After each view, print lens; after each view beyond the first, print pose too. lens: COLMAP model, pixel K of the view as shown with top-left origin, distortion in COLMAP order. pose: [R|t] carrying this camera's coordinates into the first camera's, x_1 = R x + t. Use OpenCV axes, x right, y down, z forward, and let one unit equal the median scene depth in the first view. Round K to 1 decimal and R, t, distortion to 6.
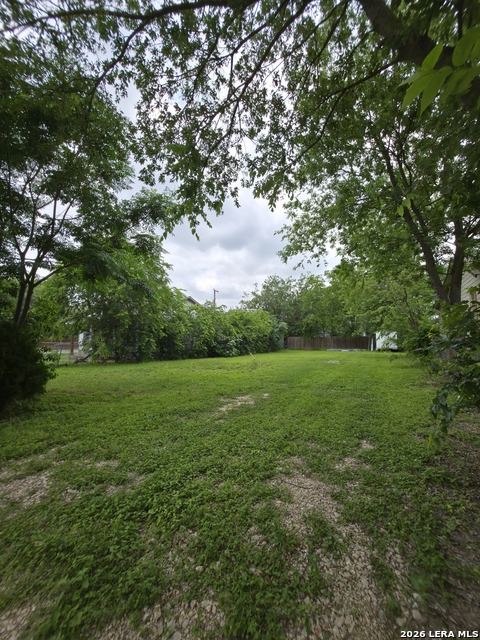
lens RADIAL K [[255.8, 0, 240.0], [0, 255.8, 320.0], [0, 0, 1]] dist [-0.002099, 0.000478]
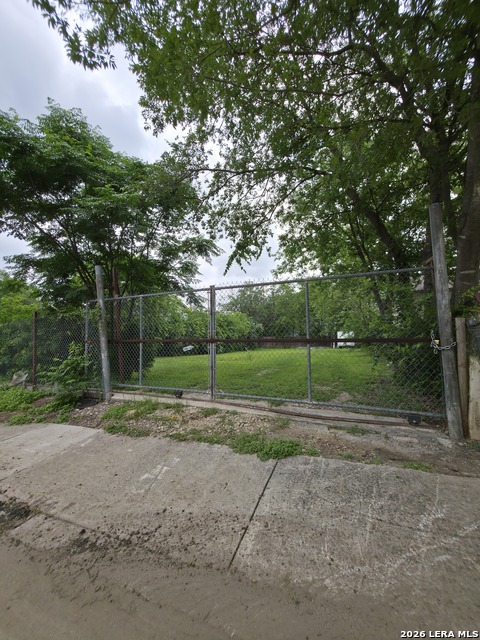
lens RADIAL K [[255.8, 0, 240.0], [0, 255.8, 320.0], [0, 0, 1]] dist [-0.002099, 0.000478]
pose [[0.991114, -0.000264, 0.133013, -0.073195], [0.000982, 0.999985, -0.005332, -0.001074], [-0.133010, 0.005416, 0.991100, -0.113979]]
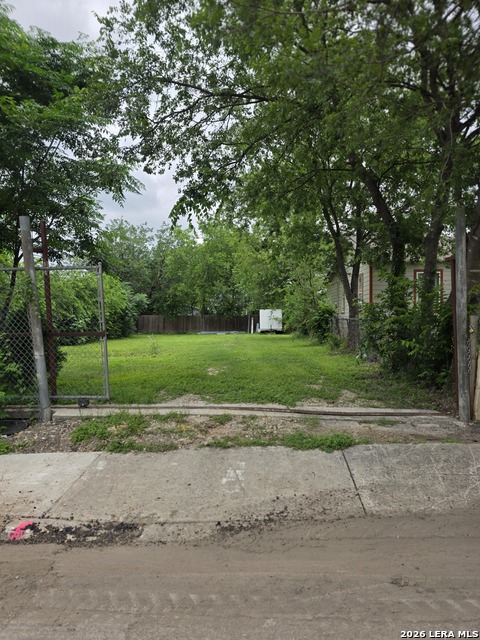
lens RADIAL K [[427.5, 0, 240.0], [0, 427.5, 320.0], [0, 0, 1]] dist [0.033659, -0.005846]
pose [[0.880828, -0.004179, 0.473418, -0.157809], [-0.032641, 0.997046, 0.069531, -0.010713], [-0.472310, -0.076698, 0.878089, -0.145491]]
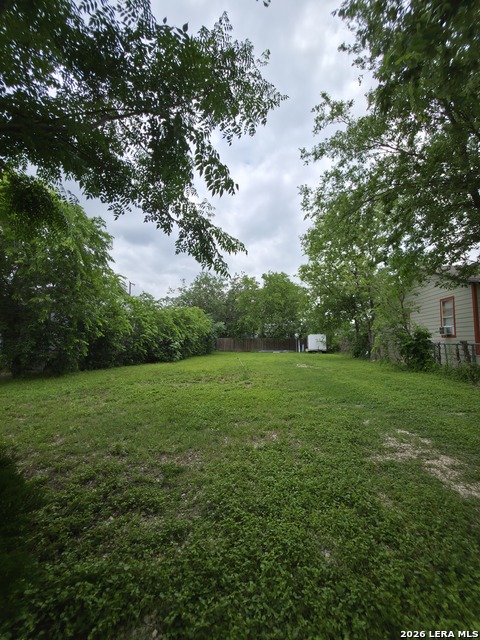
lens RADIAL K [[255.8, 0, 240.0], [0, 255.8, 320.0], [0, 0, 1]] dist [-0.002099, 0.000478]
pose [[0.932671, 0.034714, 0.359053, -0.112646], [-0.033397, 0.999393, -0.009872, 0.008058], [-0.359178, -0.002784, 0.933265, 0.123181]]
